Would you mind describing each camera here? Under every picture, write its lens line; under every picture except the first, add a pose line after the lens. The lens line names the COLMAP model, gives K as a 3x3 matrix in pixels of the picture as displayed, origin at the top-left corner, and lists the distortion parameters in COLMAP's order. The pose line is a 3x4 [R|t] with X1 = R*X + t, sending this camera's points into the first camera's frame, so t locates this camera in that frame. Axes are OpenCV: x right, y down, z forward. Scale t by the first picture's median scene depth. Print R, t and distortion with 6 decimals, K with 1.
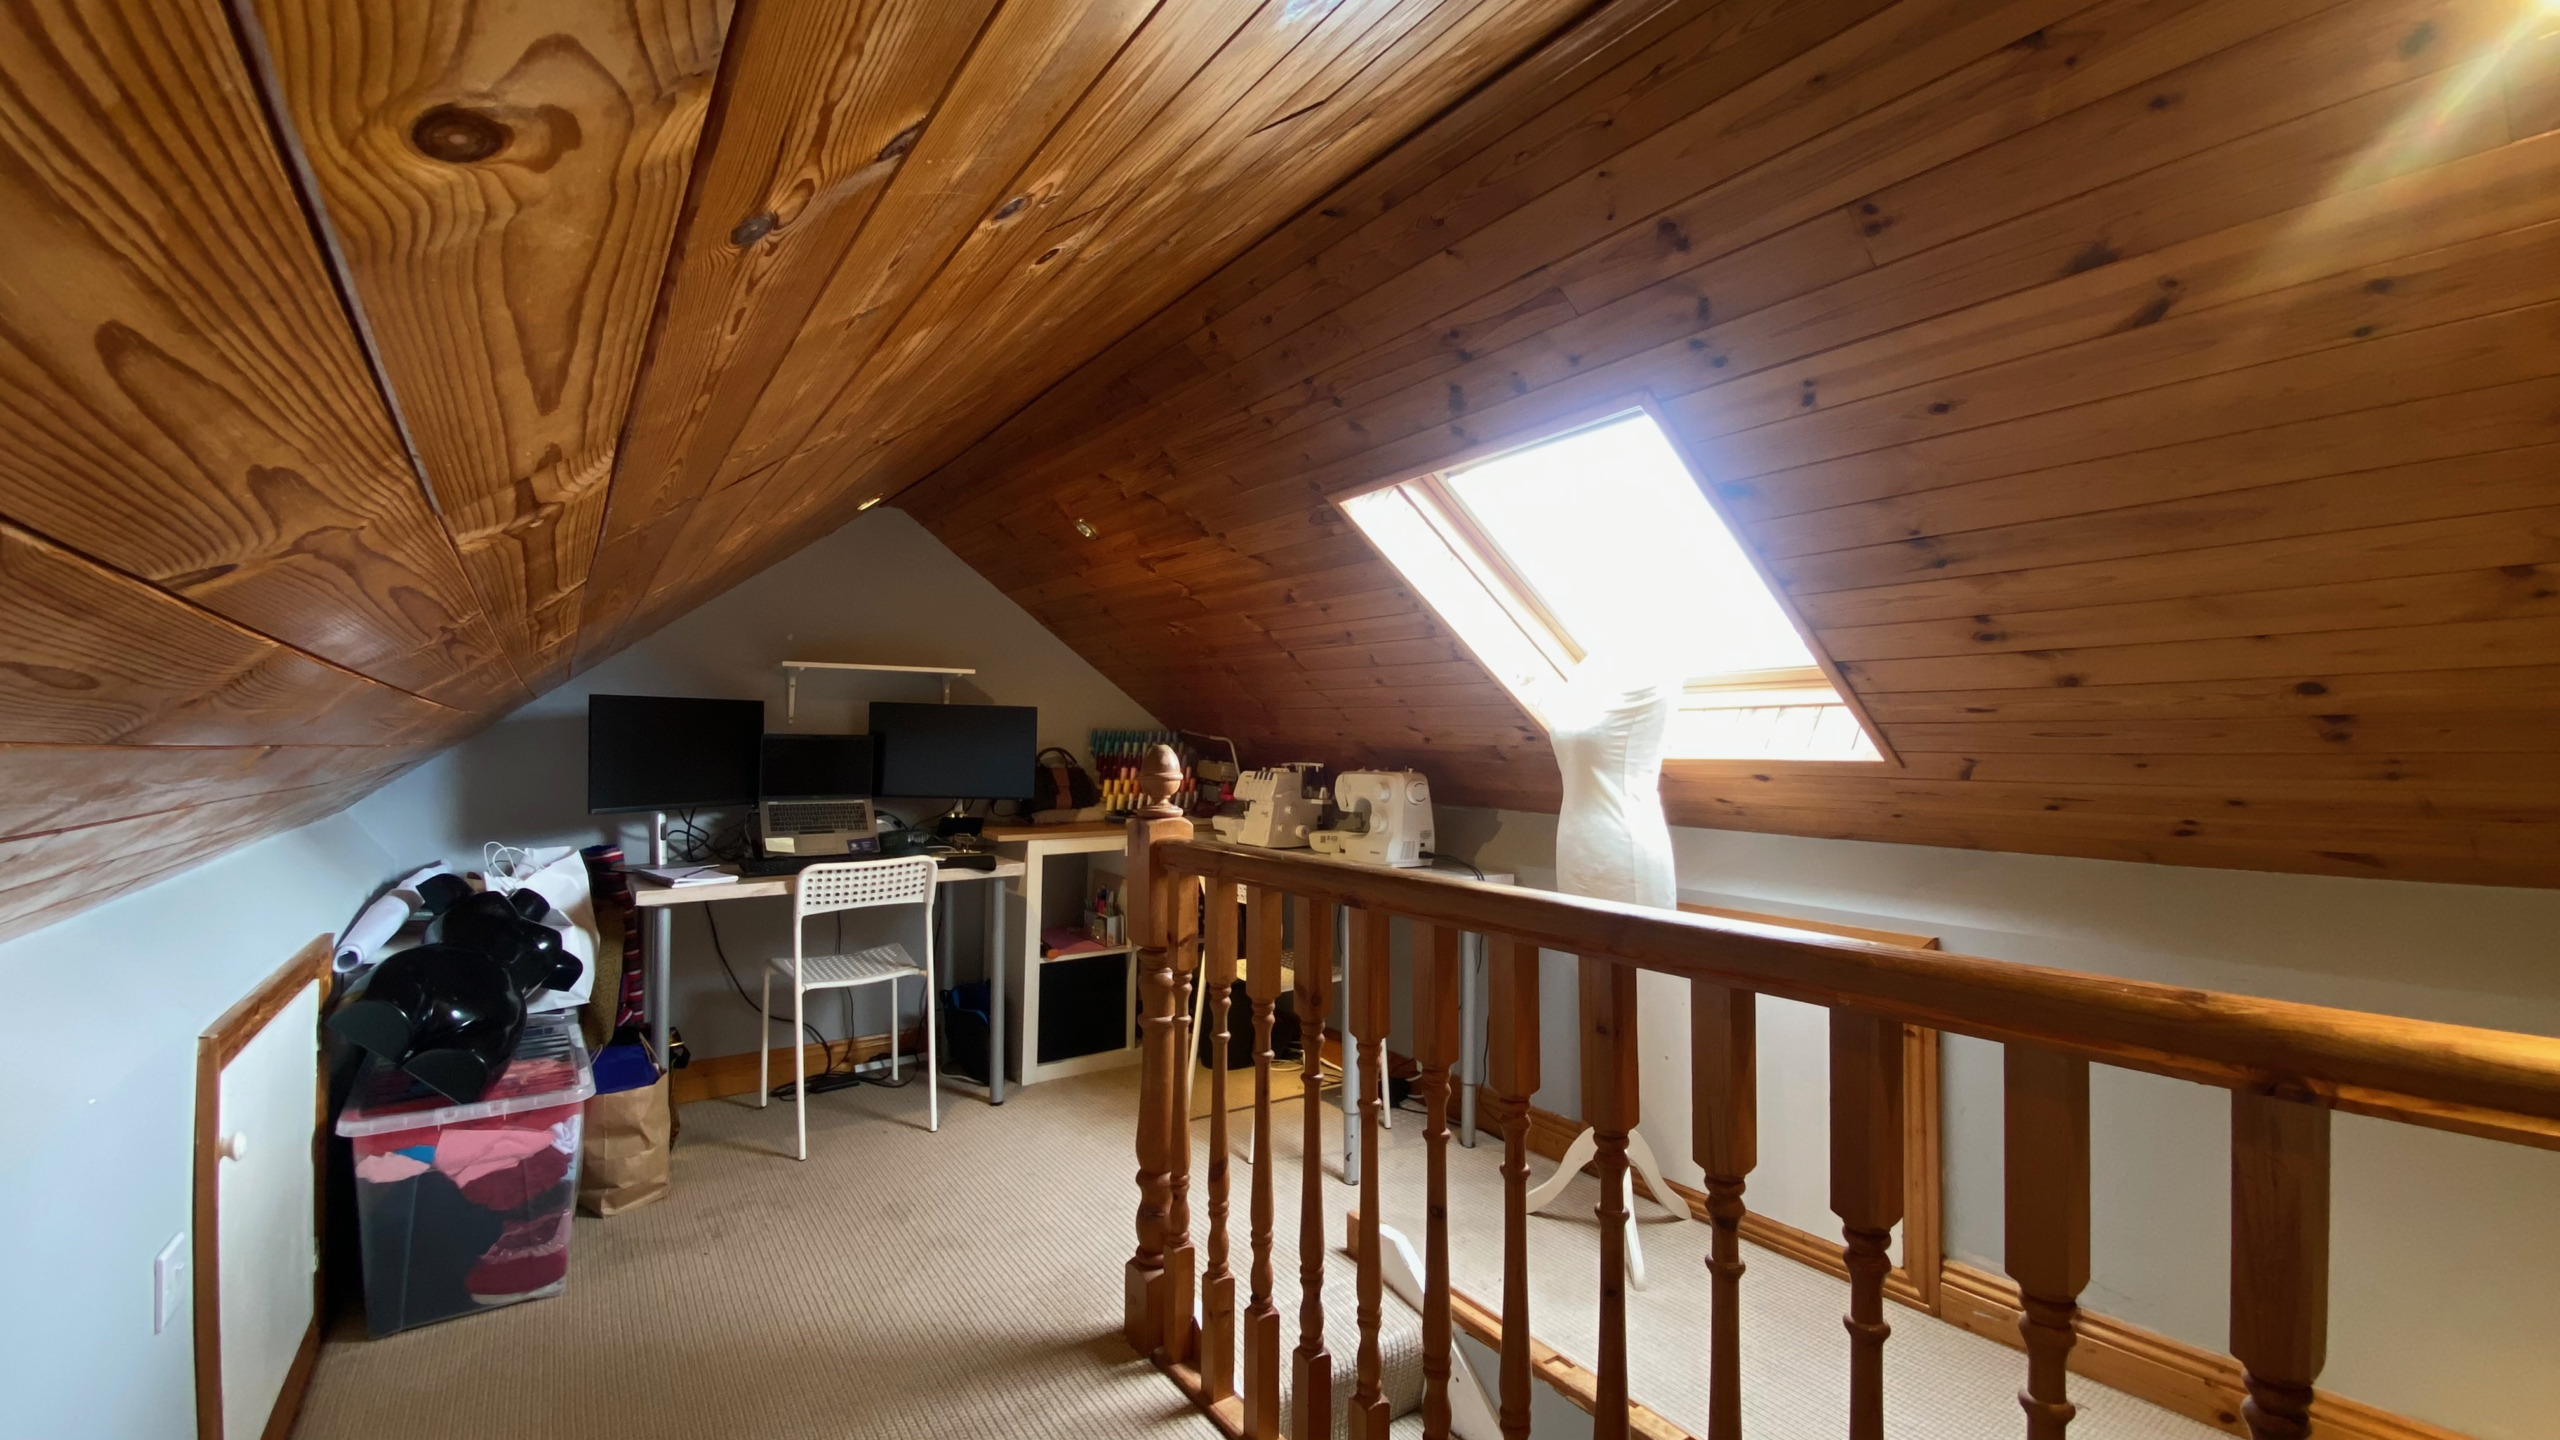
lens RADIAL K [[1034.3, 0, 1269.7], [0, 1034.3, 720.7], [0, 0, 1]] dist [0.038826, -0.031463]
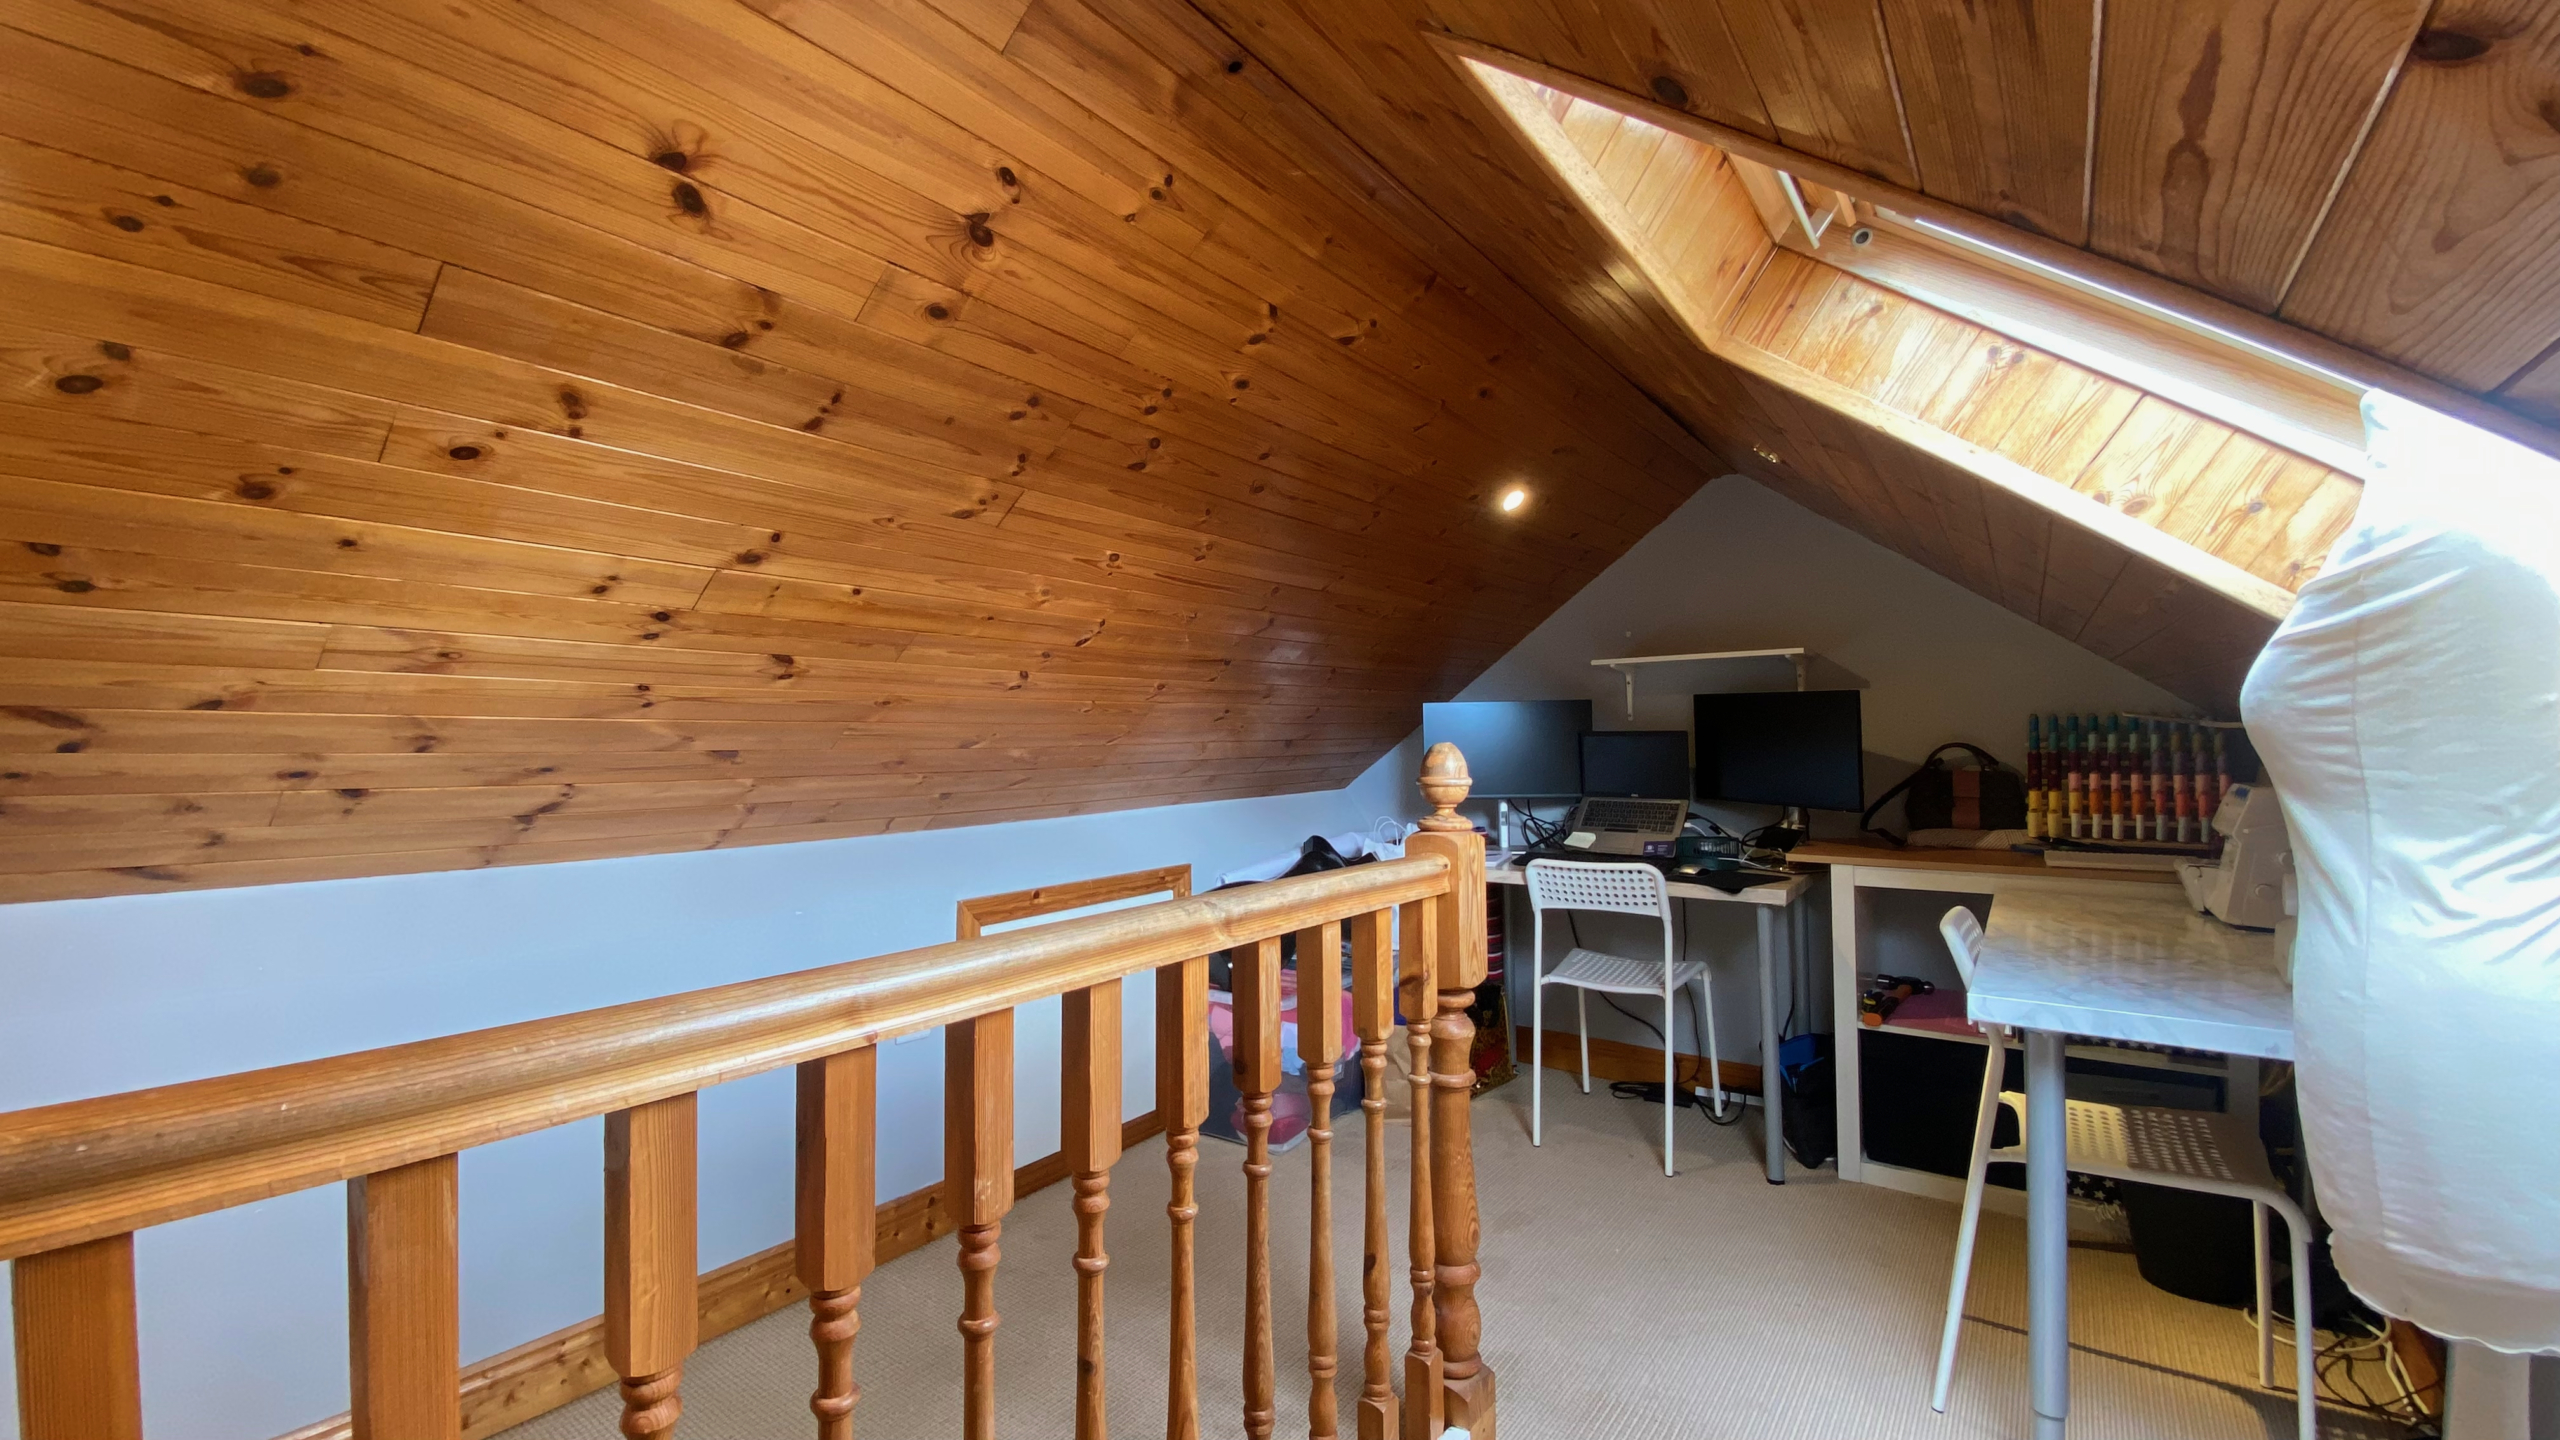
lens RADIAL K [[1034.3, 0, 1269.7], [0, 1034.3, 720.7], [0, 0, 1]] dist [0.038826, -0.031463]
pose [[0.309427, -0.027711, -0.950519, 0.385063], [0.032569, 0.999298, -0.018531, 0.009489], [0.950365, -0.025223, 0.310112, 0.362539]]
